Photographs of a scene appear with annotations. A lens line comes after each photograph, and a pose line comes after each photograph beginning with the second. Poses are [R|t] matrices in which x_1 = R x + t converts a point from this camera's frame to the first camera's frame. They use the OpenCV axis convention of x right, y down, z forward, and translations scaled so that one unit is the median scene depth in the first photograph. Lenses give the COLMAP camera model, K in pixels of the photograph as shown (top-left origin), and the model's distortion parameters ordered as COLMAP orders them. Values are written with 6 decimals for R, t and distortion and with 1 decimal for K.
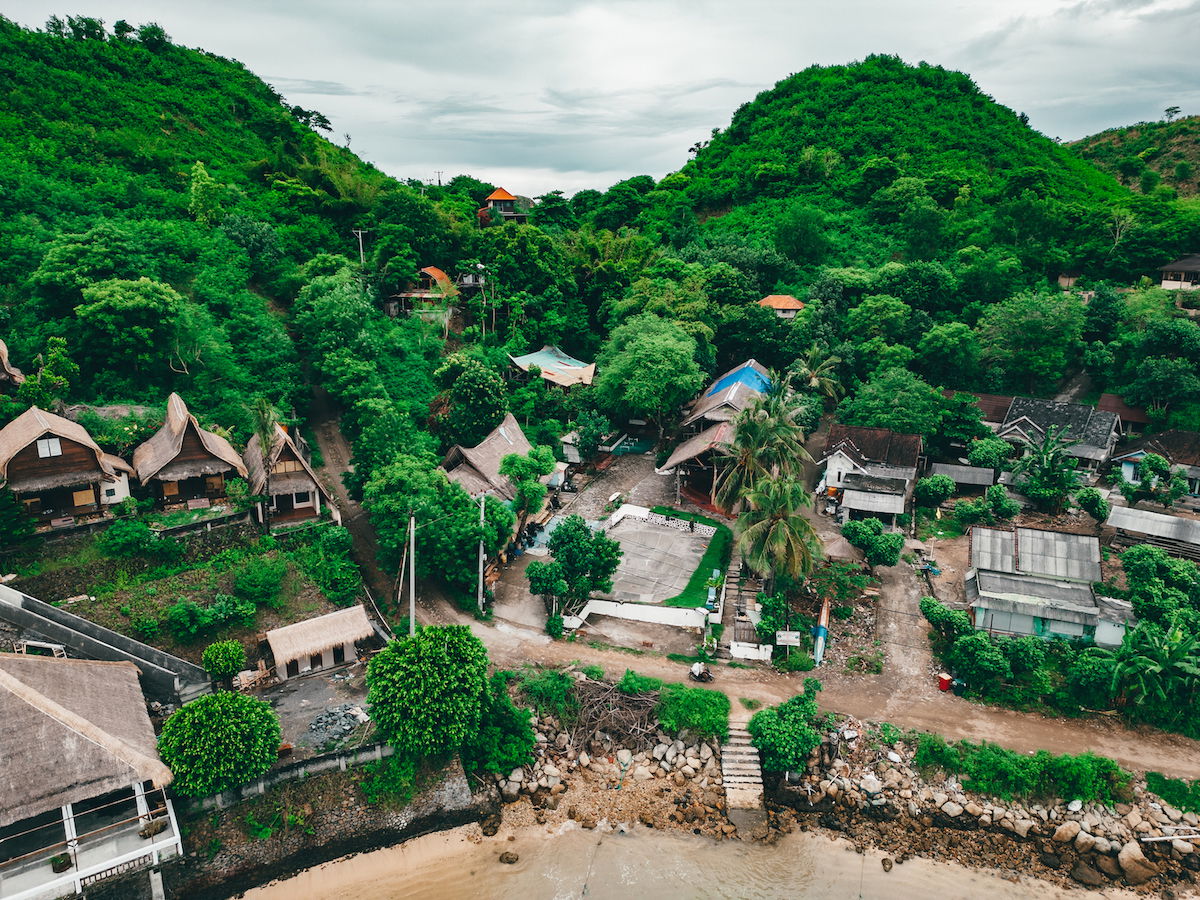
lens RADIAL K [[838.1, 0, 599.0], [0, 838.1, 445.3], [0, 0, 1]] dist [0.094139, -0.095951]
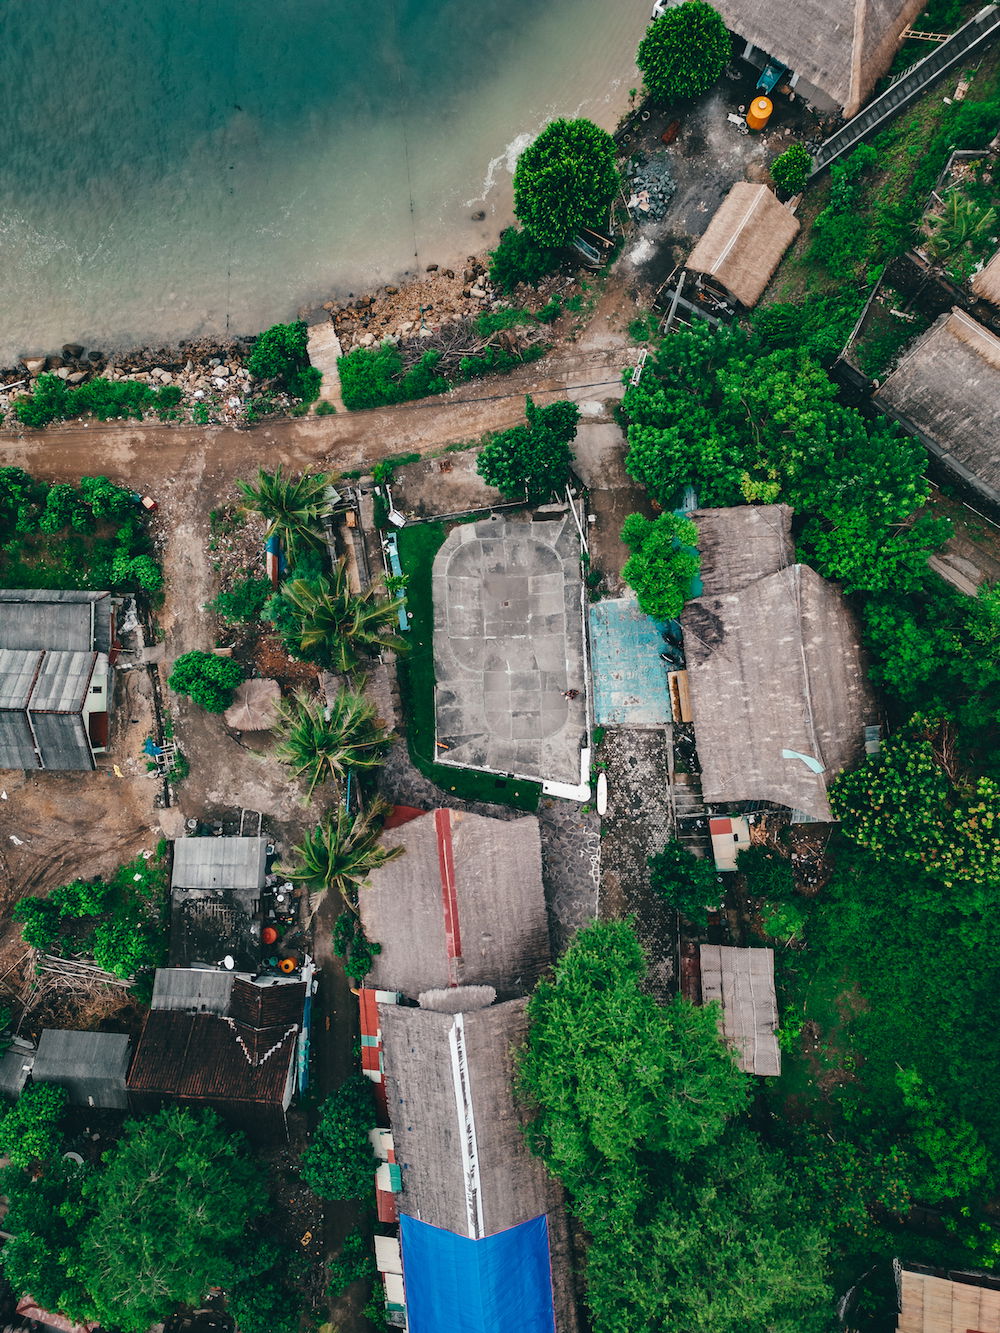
lens RADIAL K [[933.3, 0, 490.9], [0, 933.3, 667.2], [0, 0, 1]] dist [0.149671, -0.097474]
pose [[-0.935185, 0.352890, 0.029973, 0.039038], [-0.052576, -0.222027, 0.973622, -0.553856], [0.350236, 0.908941, 0.226190, 0.663473]]
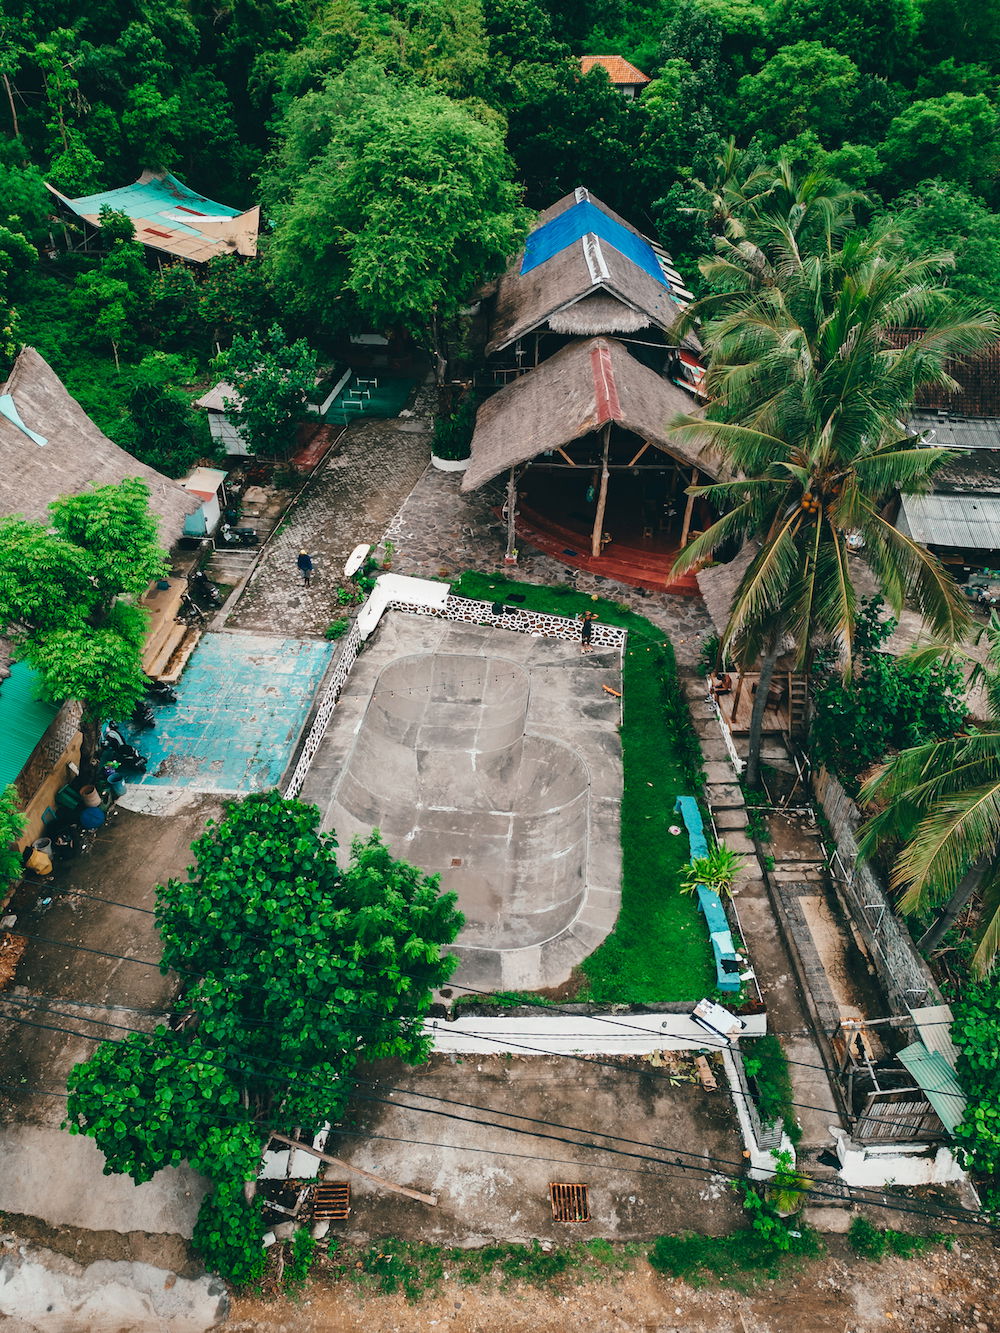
lens RADIAL K [[931.0, 0, 496.0], [0, 931.0, 667.7], [0, 0, 1]] dist [0.094139, -0.095951]
pose [[0.976287, -0.123959, 0.177476, -0.001442], [0.059168, 0.941406, 0.332046, -0.030438], [-0.208237, -0.313672, 0.926417, 0.513003]]
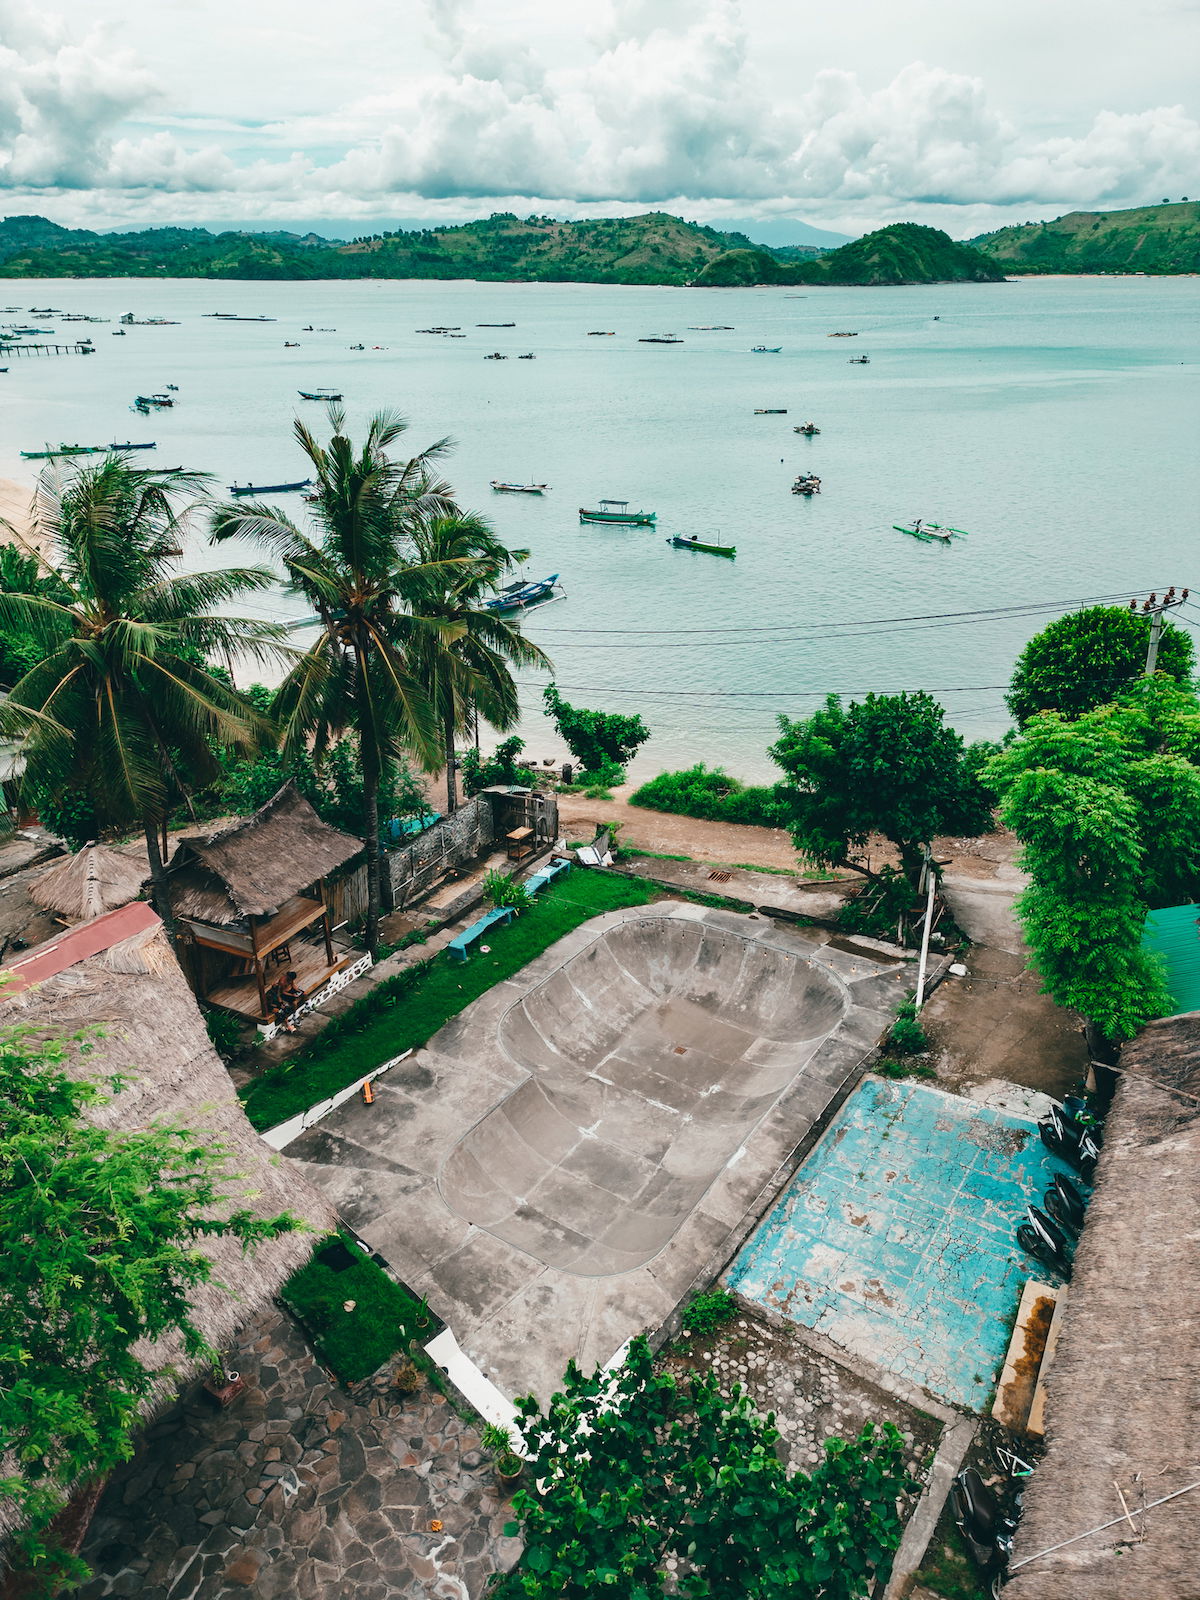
lens RADIAL K [[1117.4, 0, 595.2], [0, 1117.4, 801.5], [0, 0, 1]] dist [0.094139, -0.095951]
pose [[-0.963833, -0.108424, 0.243454, -0.017560], [0.073141, 0.770812, 0.632850, -0.145469], [-0.256273, 0.627769, -0.735004, 0.992470]]
